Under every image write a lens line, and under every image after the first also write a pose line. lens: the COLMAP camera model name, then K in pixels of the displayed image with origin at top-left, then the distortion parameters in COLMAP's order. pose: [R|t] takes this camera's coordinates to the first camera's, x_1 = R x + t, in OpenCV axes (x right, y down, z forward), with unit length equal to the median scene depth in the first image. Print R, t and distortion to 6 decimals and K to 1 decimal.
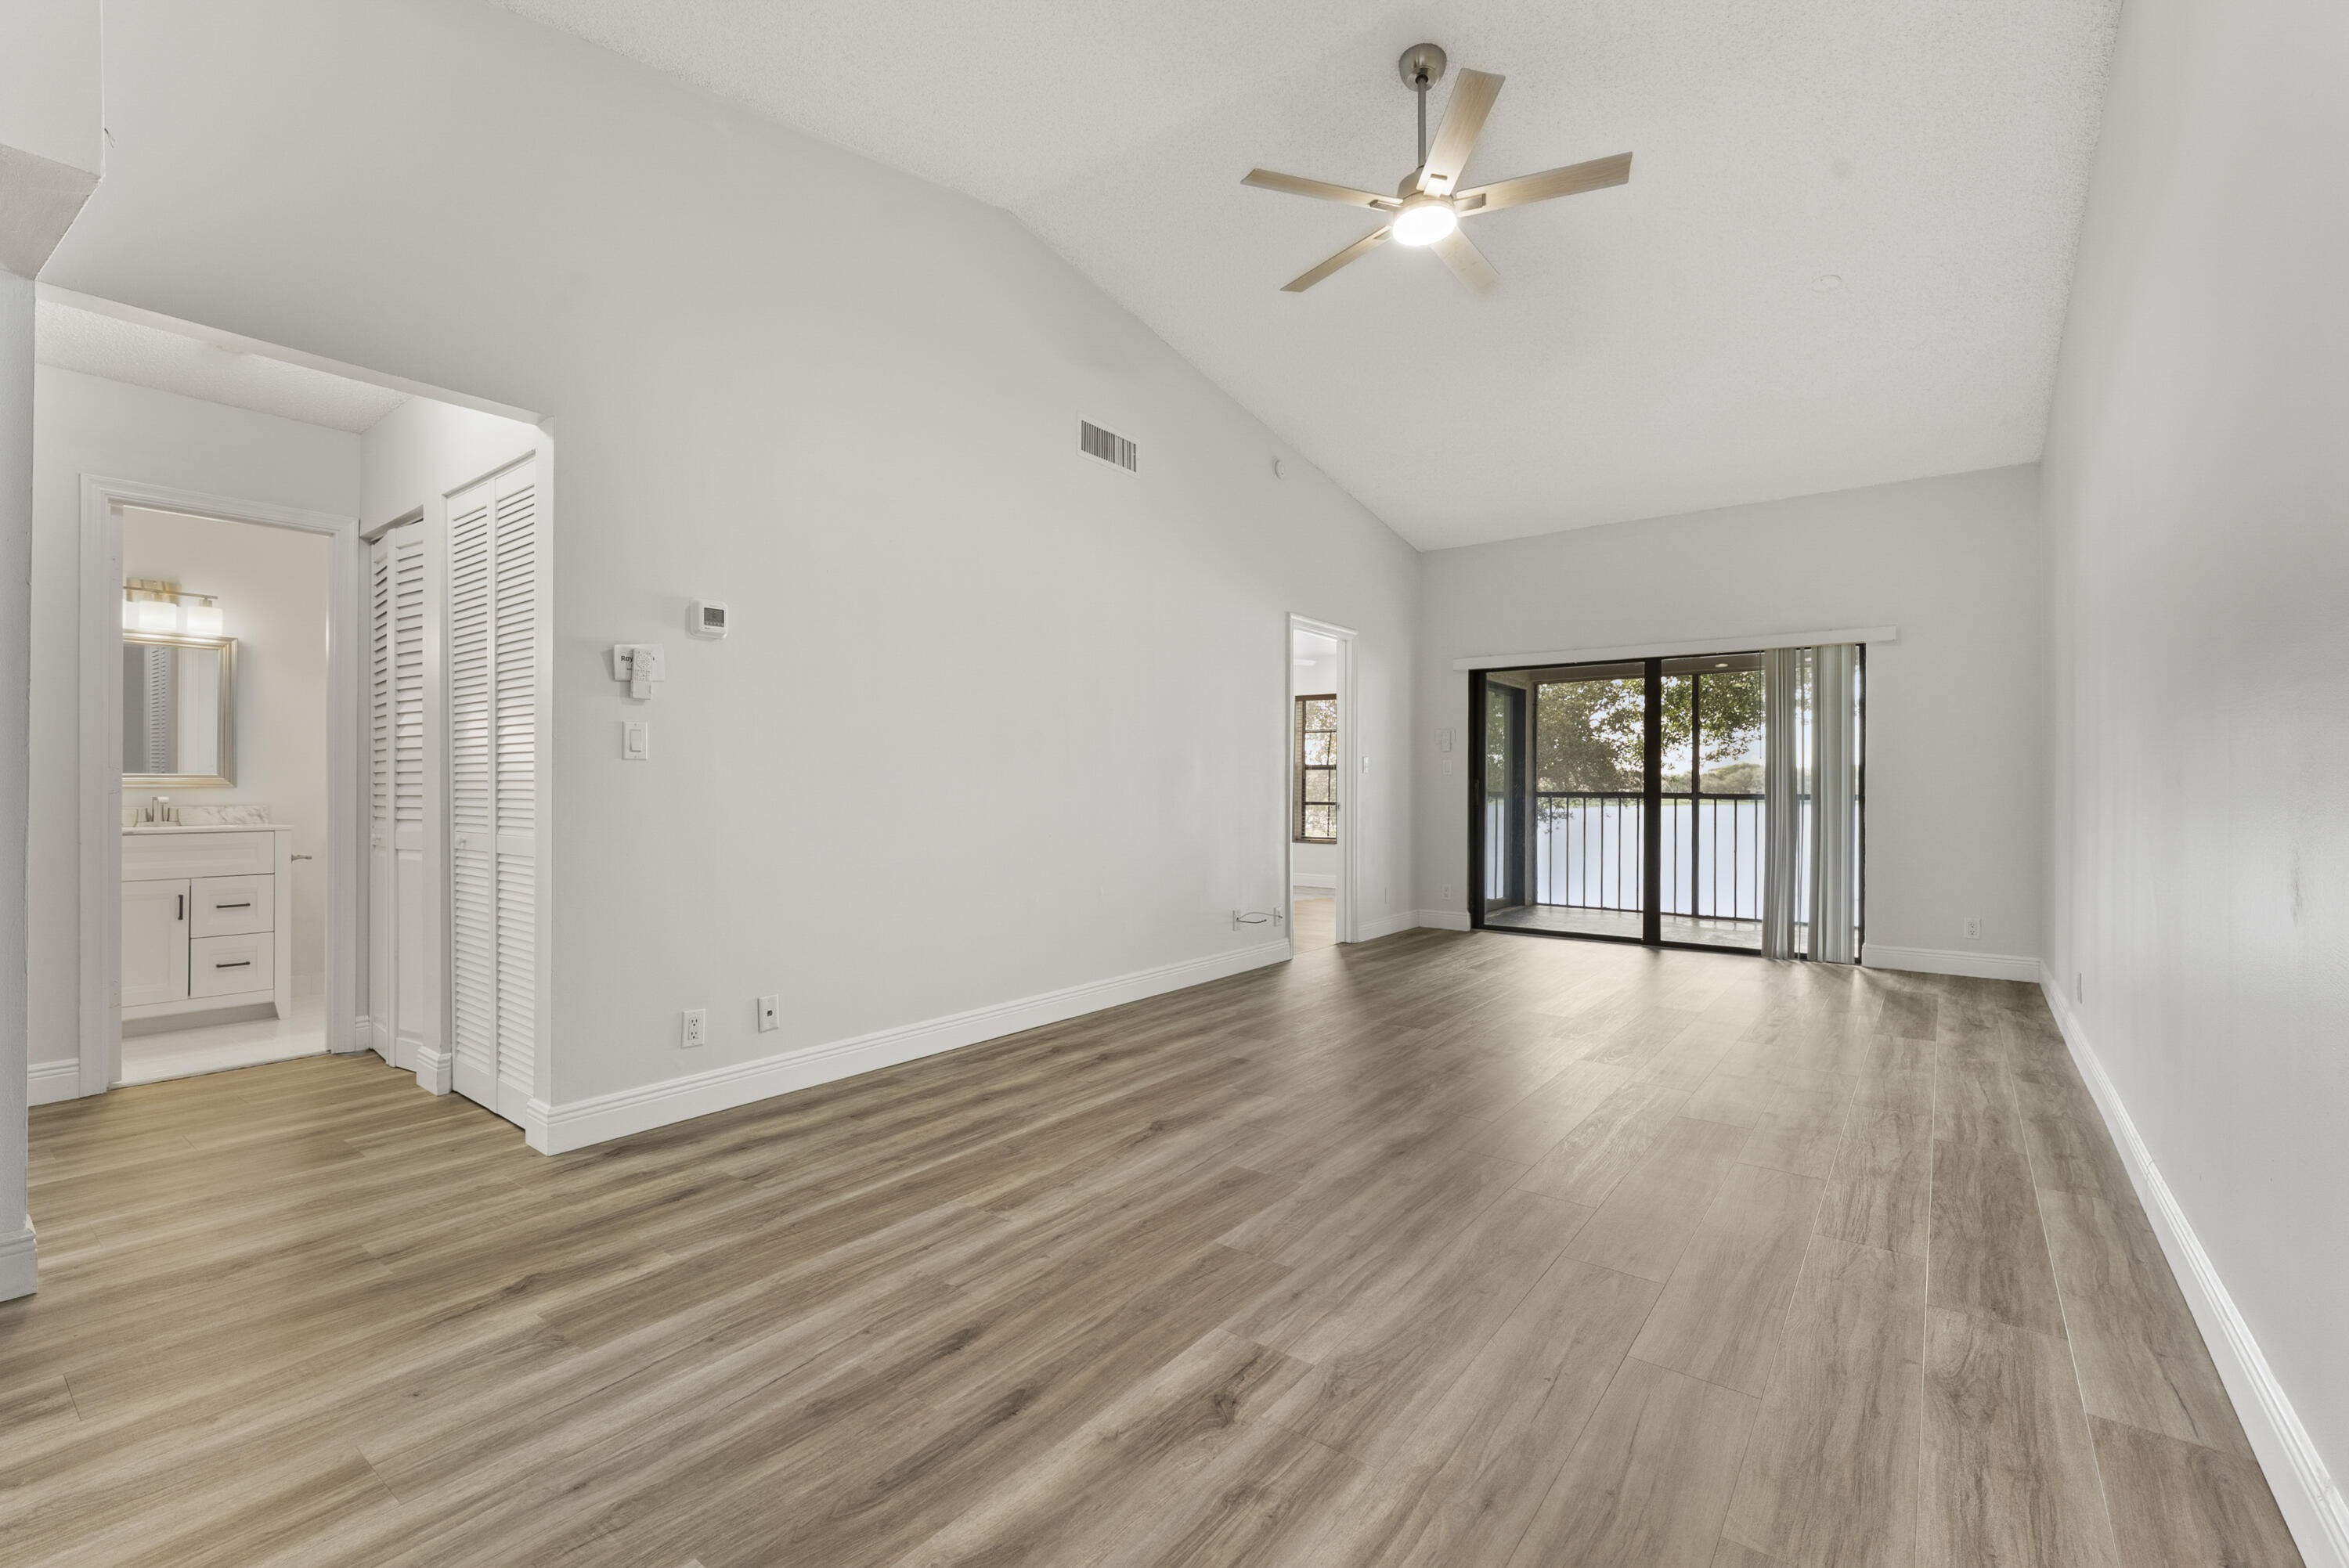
lens RADIAL K [[989.1, 0, 1155.5], [0, 989.1, 786.0], [0, 0, 1]] dist [-0.000628, -0.000078]
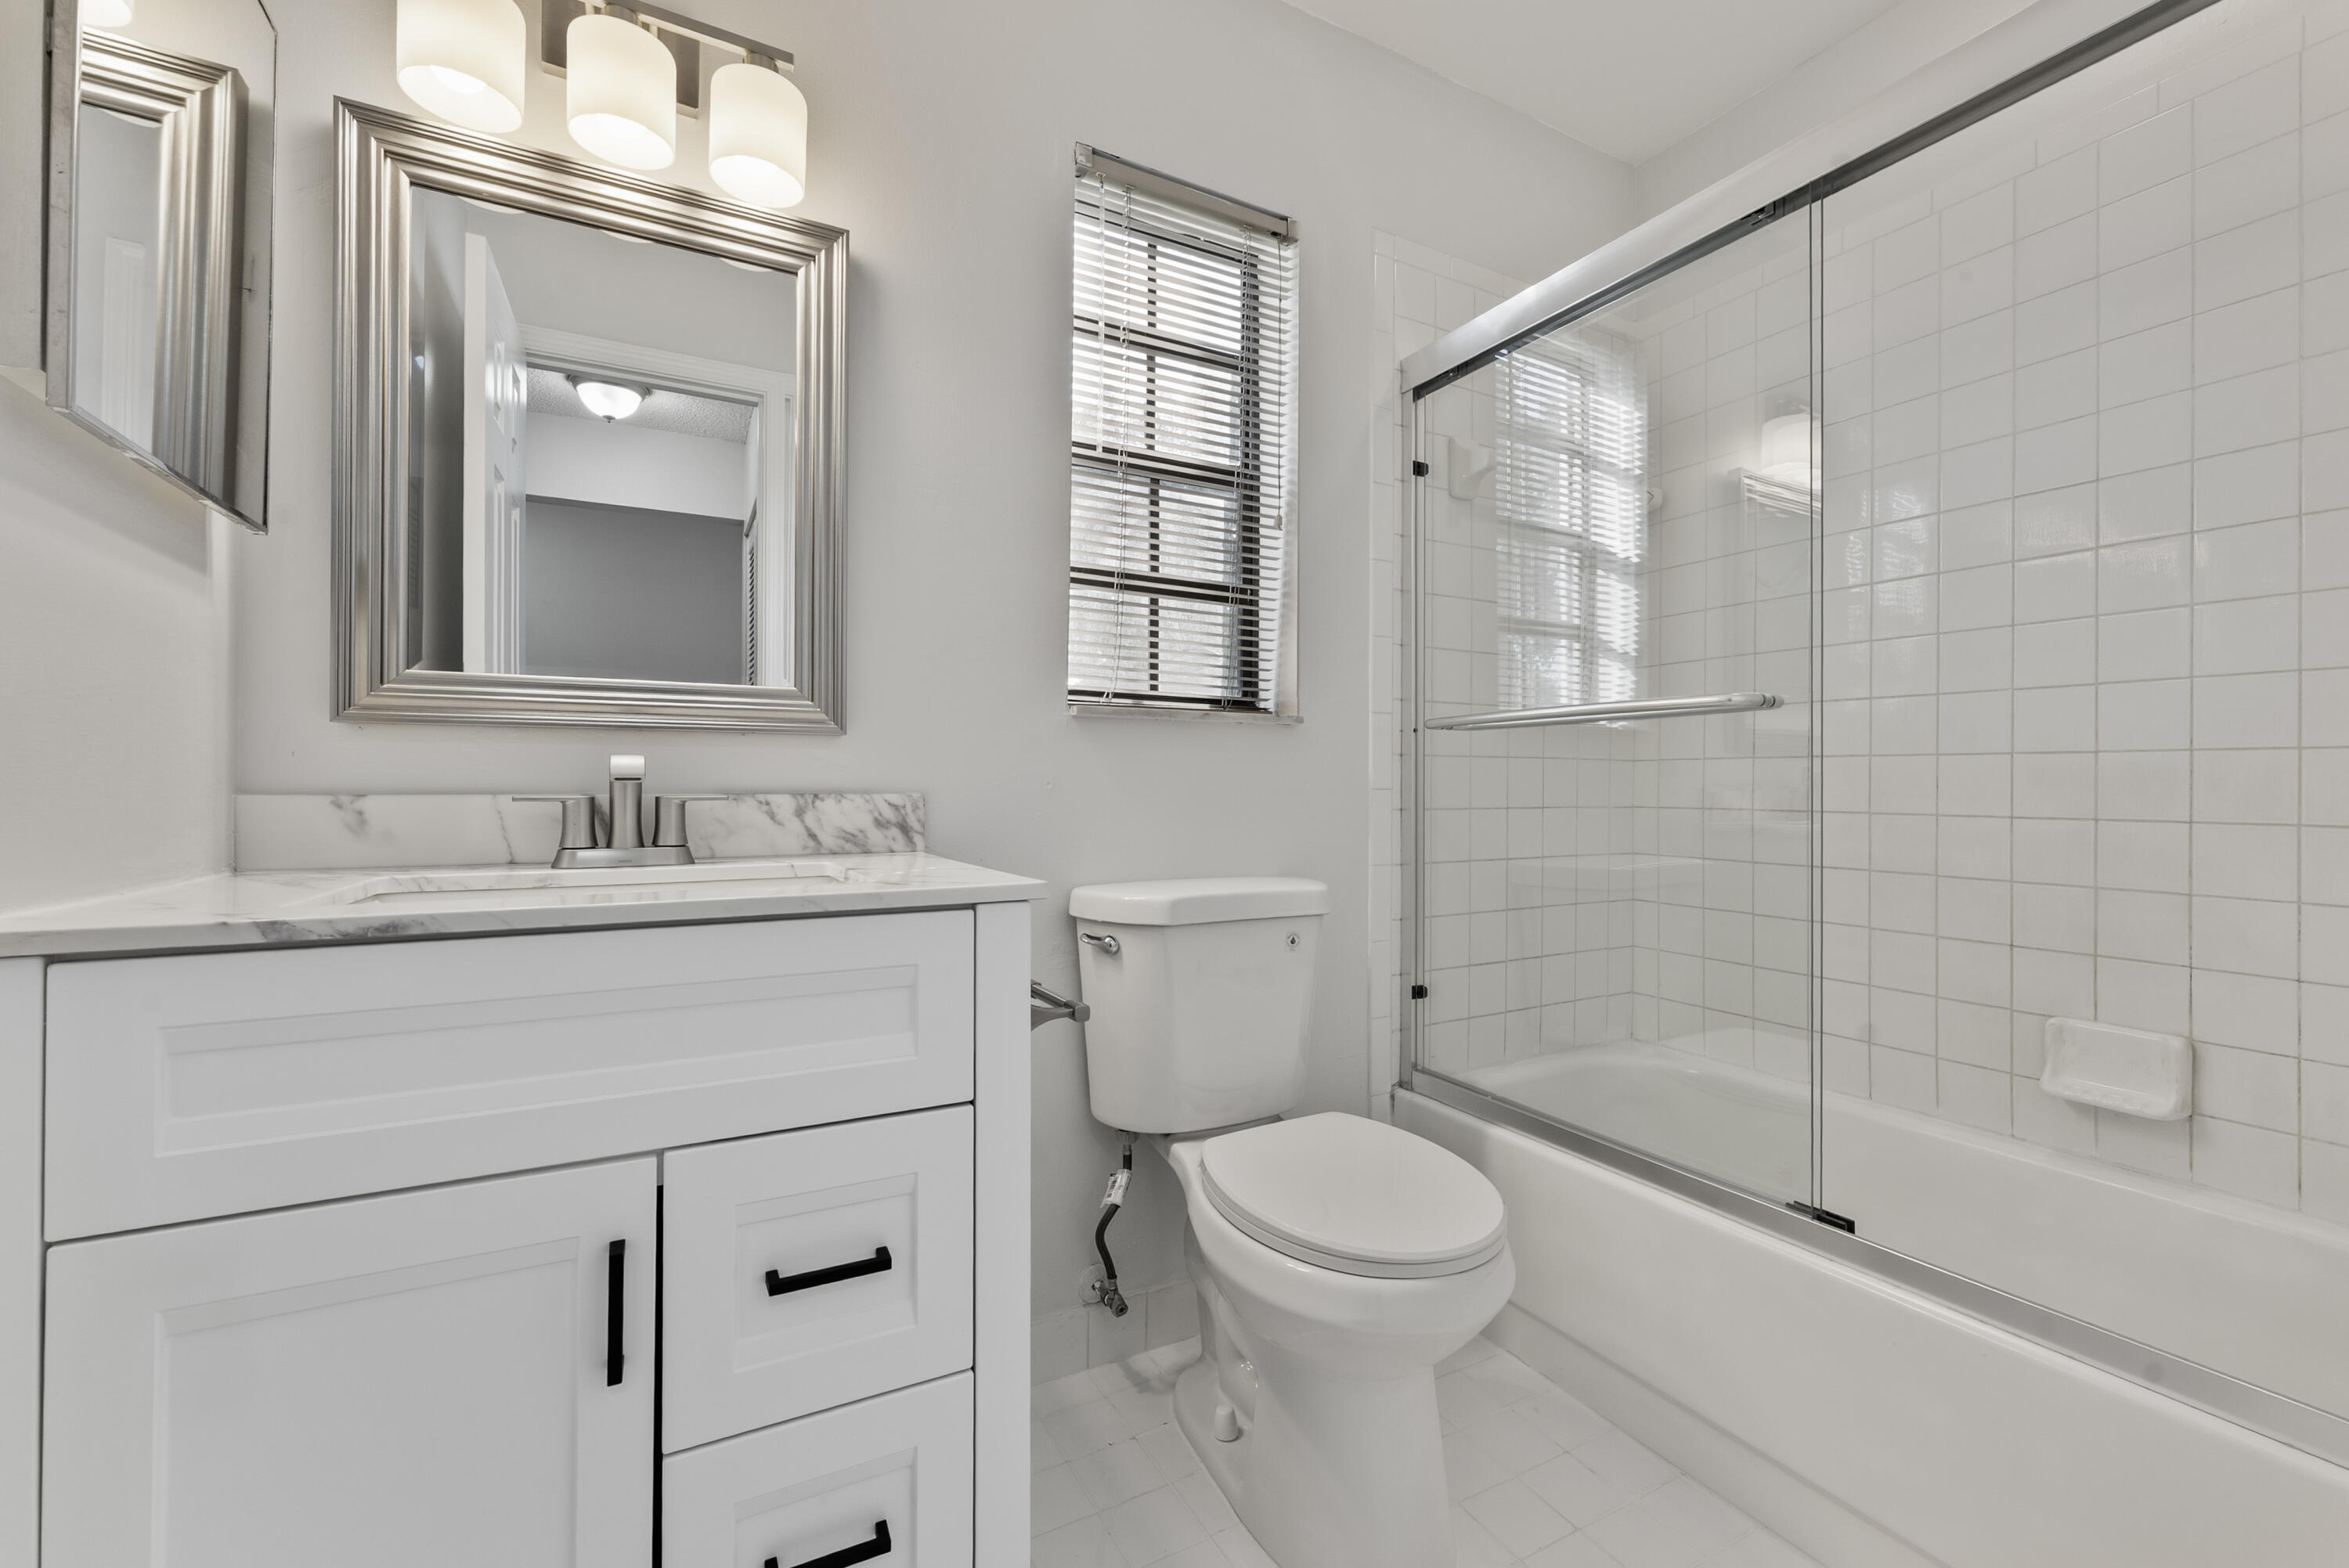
lens RADIAL K [[989.1, 0, 1155.5], [0, 989.1, 786.0], [0, 0, 1]] dist [-0.000628, -0.000078]
pose [[0.901062, 0.001307, -0.433689, -0.767740], [-0.002429, 0.999995, -0.002034, 0.019394], [0.433684, 0.002886, 0.901060, 0.827766]]
